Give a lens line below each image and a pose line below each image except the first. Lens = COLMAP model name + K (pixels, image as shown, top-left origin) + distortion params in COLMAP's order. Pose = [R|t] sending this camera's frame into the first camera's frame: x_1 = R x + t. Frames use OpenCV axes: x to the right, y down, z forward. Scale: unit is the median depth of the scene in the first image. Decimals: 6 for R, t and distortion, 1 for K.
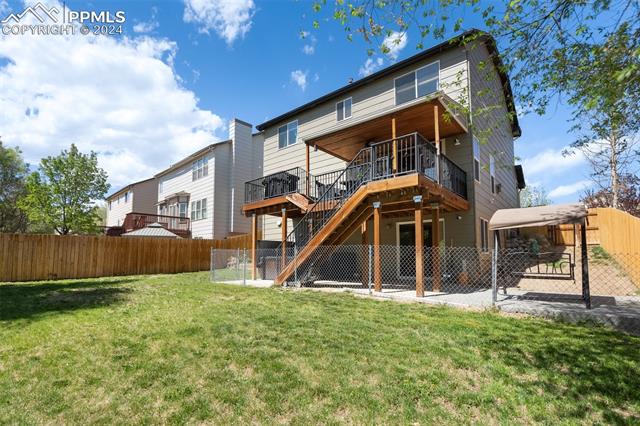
lens RADIAL K [[295.2, 0, 320.0], [0, 295.2, 213.0], [0, 0, 1]] dist [-0.000022, -0.000004]
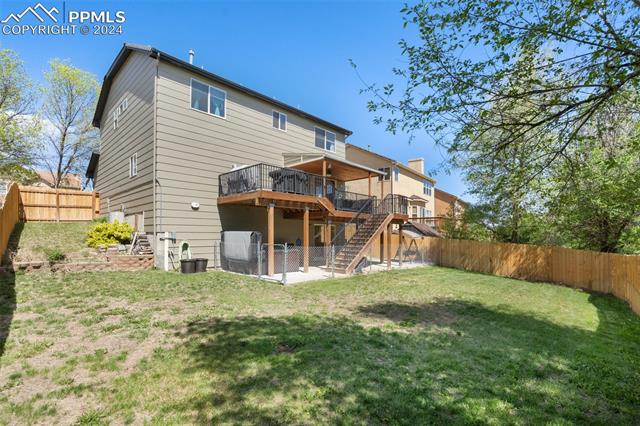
lens RADIAL K [[295.2, 0, 320.0], [0, 295.2, 213.0], [0, 0, 1]] dist [-0.000022, -0.000004]
pose [[0.048274, 0.093579, 0.994441, -1.015462], [-0.125605, 0.988267, -0.086901, 0.082505], [-0.990905, -0.120712, 0.059462, 0.735146]]
